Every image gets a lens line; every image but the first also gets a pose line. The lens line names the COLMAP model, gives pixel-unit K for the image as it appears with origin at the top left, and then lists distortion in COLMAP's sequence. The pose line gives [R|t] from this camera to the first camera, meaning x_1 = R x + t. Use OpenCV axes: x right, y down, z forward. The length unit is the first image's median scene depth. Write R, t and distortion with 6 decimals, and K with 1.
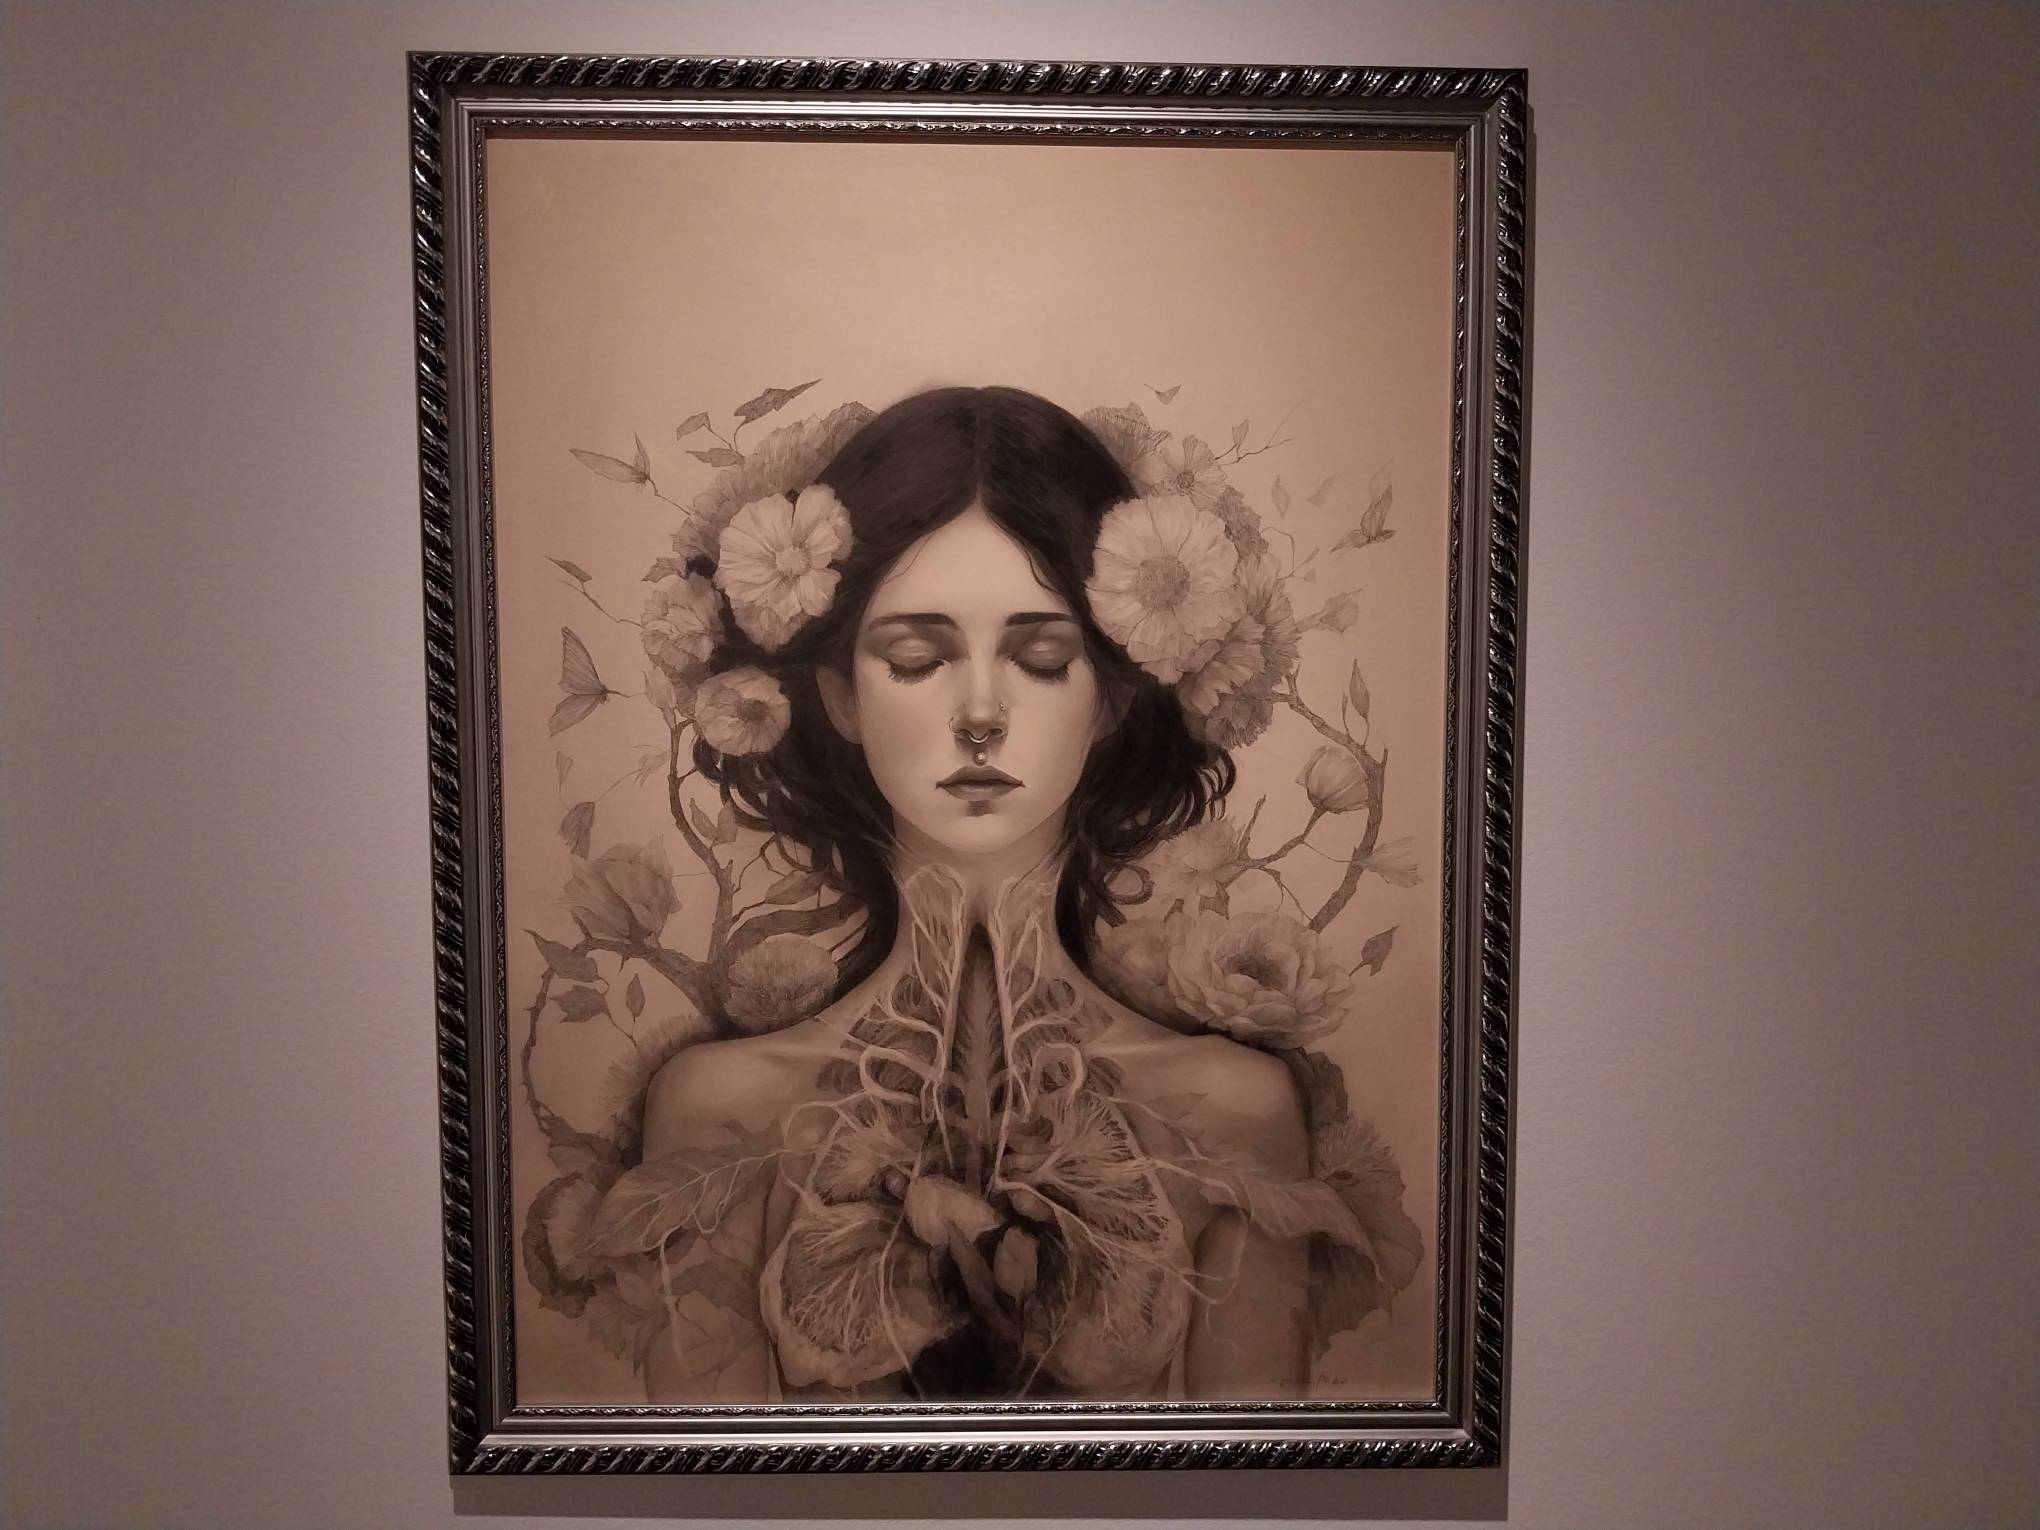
lens RADIAL K [[1551.9, 0, 1016.7], [0, 1551.9, 712.0], [0, 0, 1]] dist [-0.013468, 0.005501]
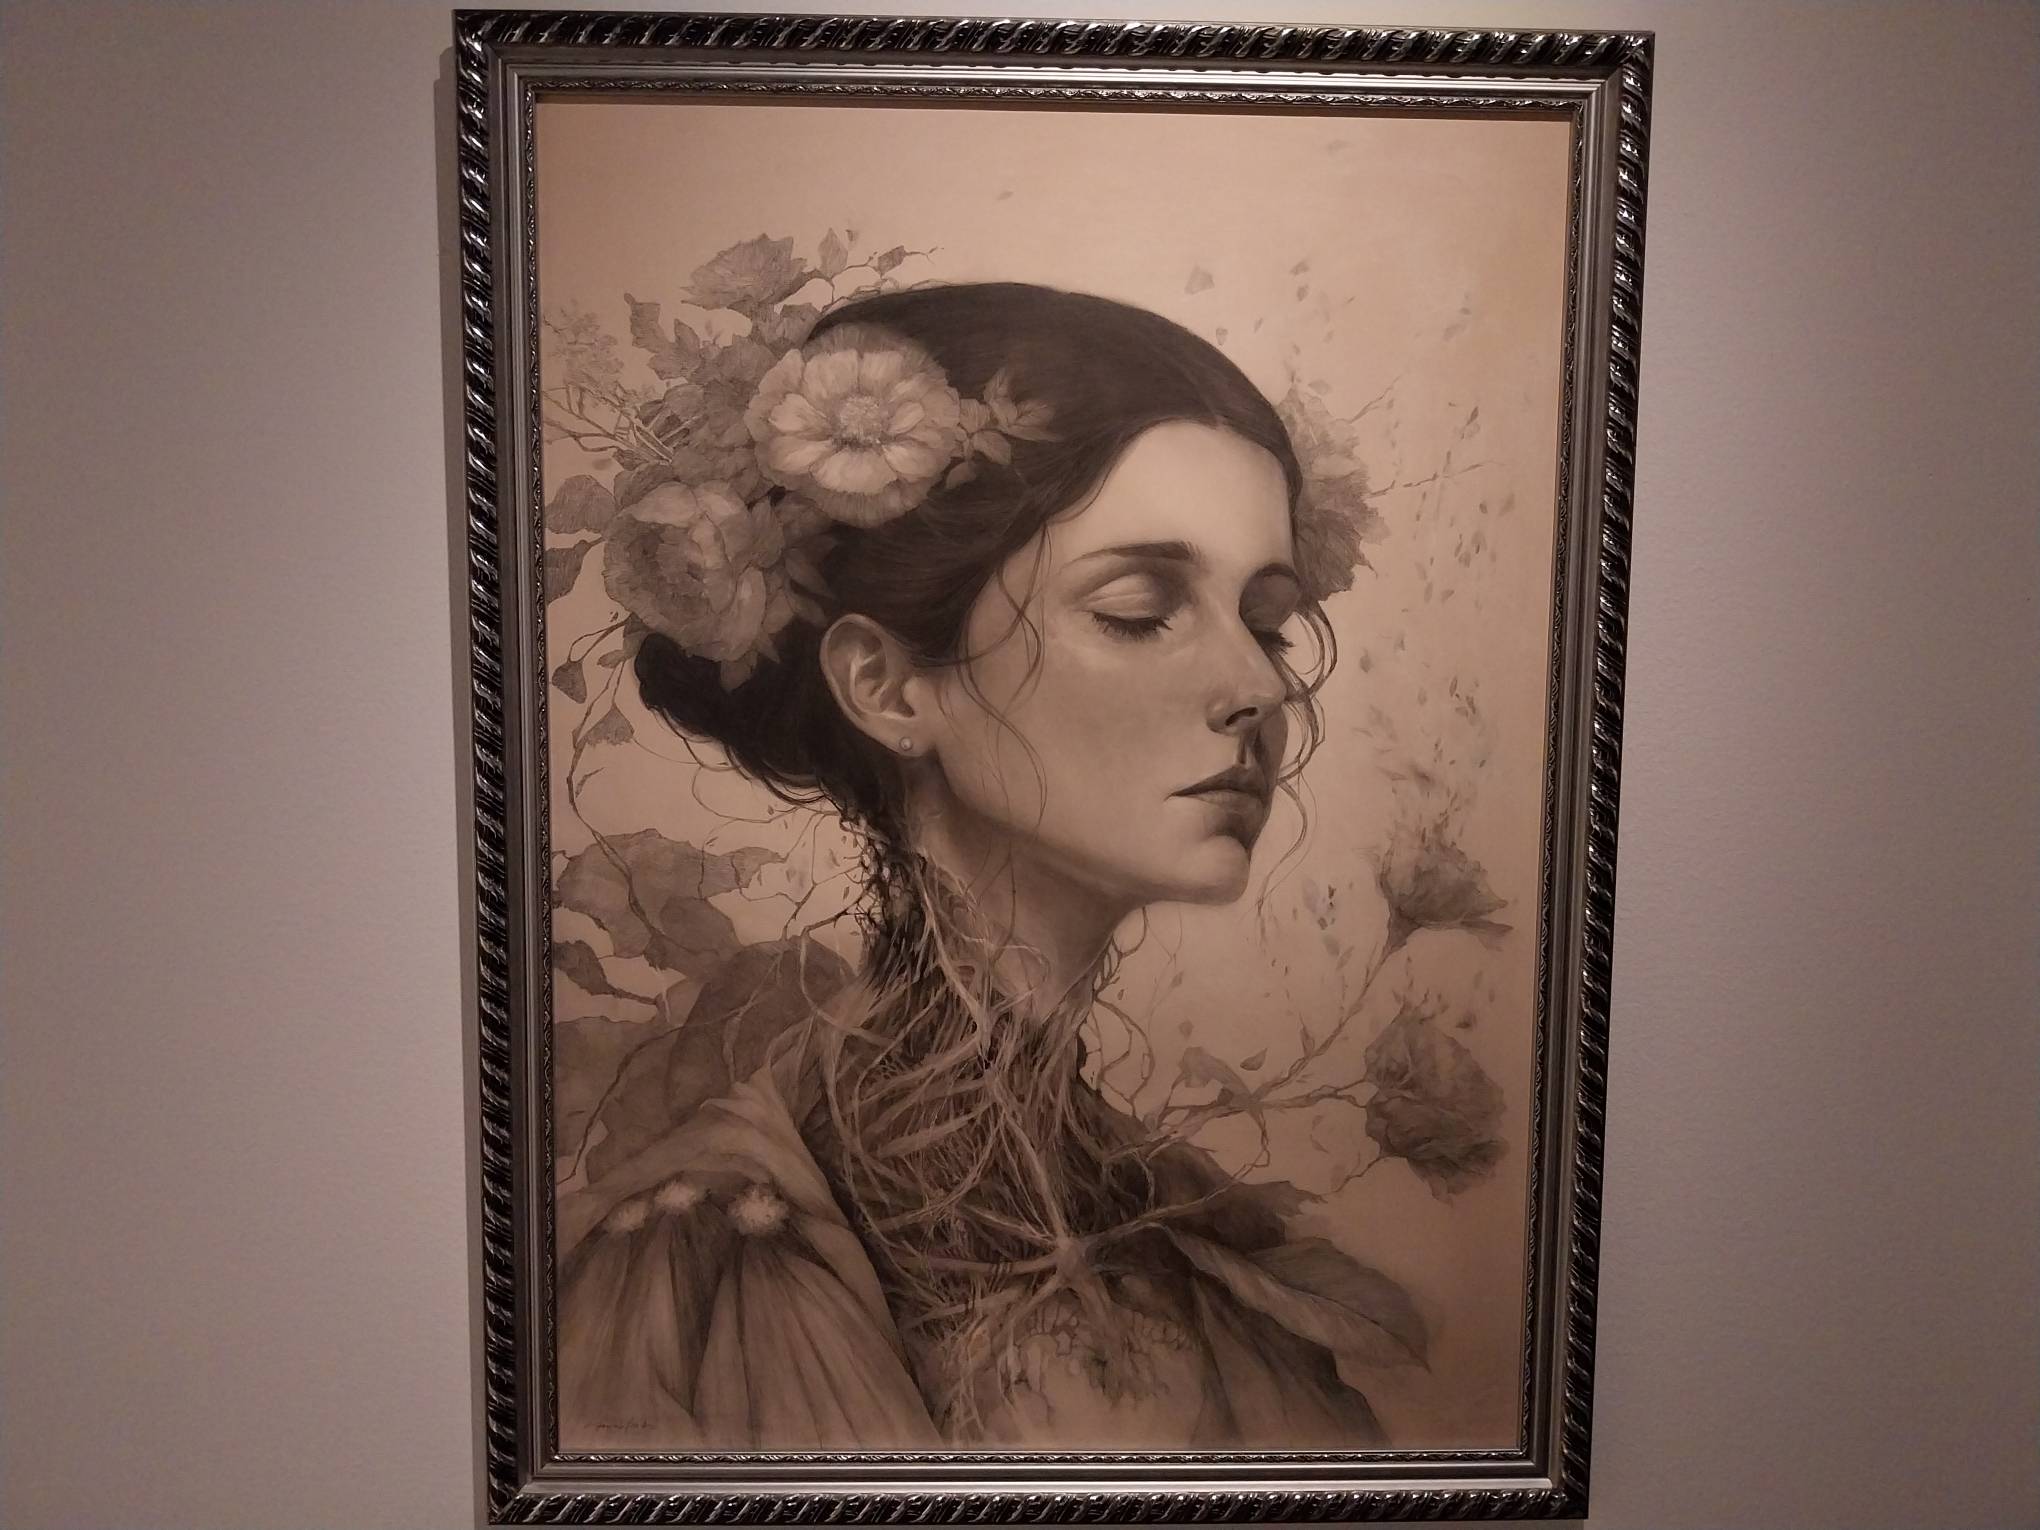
lens RADIAL K [[1657.4, 0, 1020.1], [0, 1657.4, 763.3], [0, 0, 1]] dist [-0.015224, -0.002746]
pose [[0.999994, 0.003187, 0.001339, -0.167137], [-0.003220, 0.999677, 0.025214, -0.000923], [-0.001258, -0.025218, 0.999681, -0.003955]]
